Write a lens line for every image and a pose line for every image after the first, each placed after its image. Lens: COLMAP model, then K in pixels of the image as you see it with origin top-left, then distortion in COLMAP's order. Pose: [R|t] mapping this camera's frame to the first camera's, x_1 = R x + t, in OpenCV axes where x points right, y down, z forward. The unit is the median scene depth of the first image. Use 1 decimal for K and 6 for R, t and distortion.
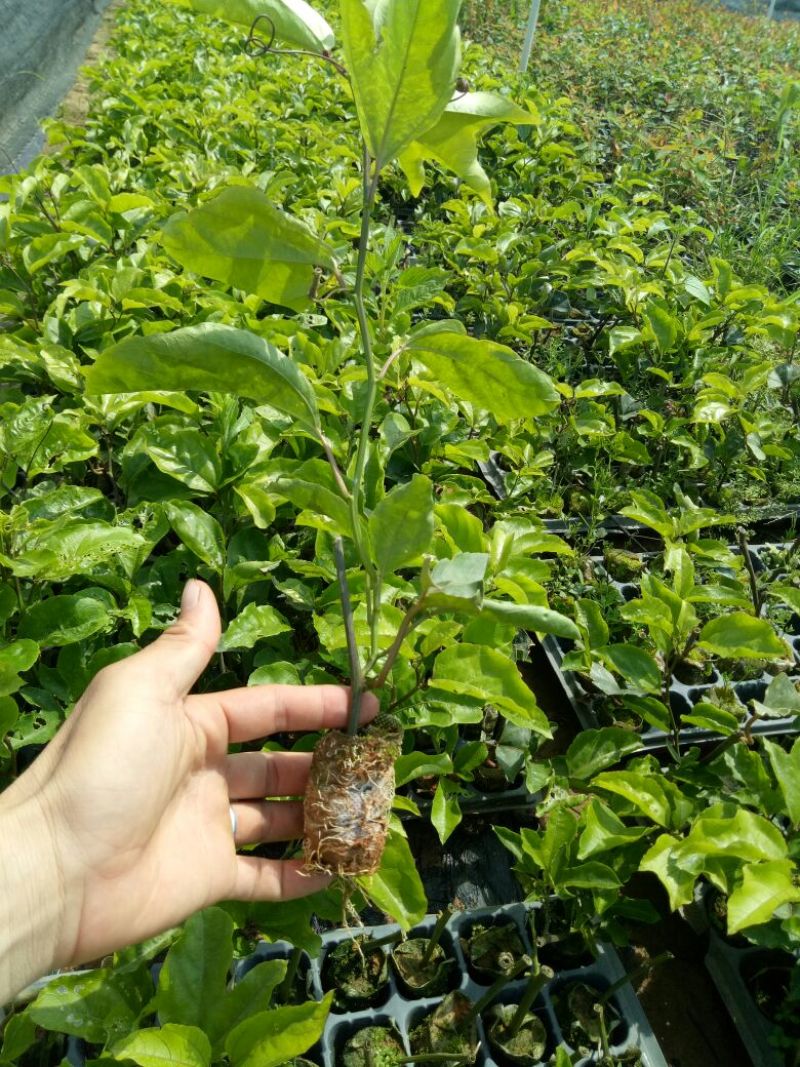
lens RADIAL K [[801.5, 0, 398.2], [0, 801.5, 530.1], [0, 0, 1]] dist [-0.007141, -0.007877]
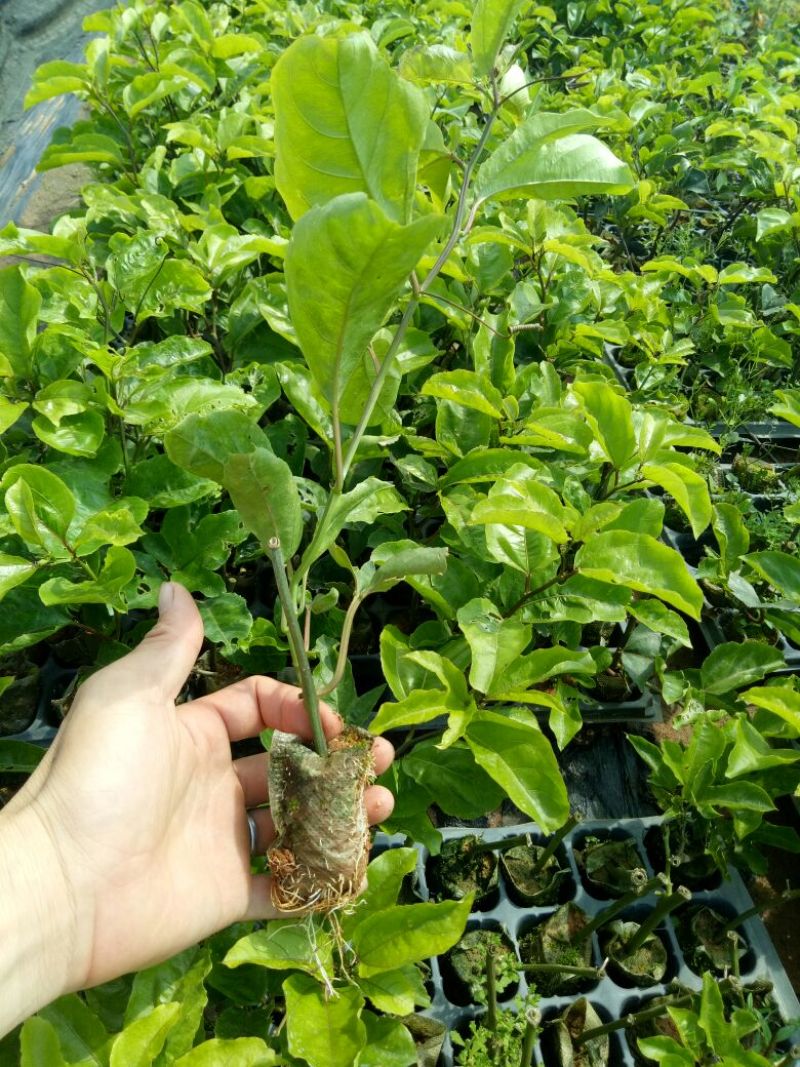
lens RADIAL K [[812.7, 0, 400.2], [0, 812.7, 531.2], [0, 0, 1]] dist [-0.015987, 0.000993]
pose [[0.995055, 0.063049, -0.076747, -0.067056], [-0.054603, 0.992698, 0.107562, 0.045926], [0.082968, -0.102839, 0.991232, 0.075052]]
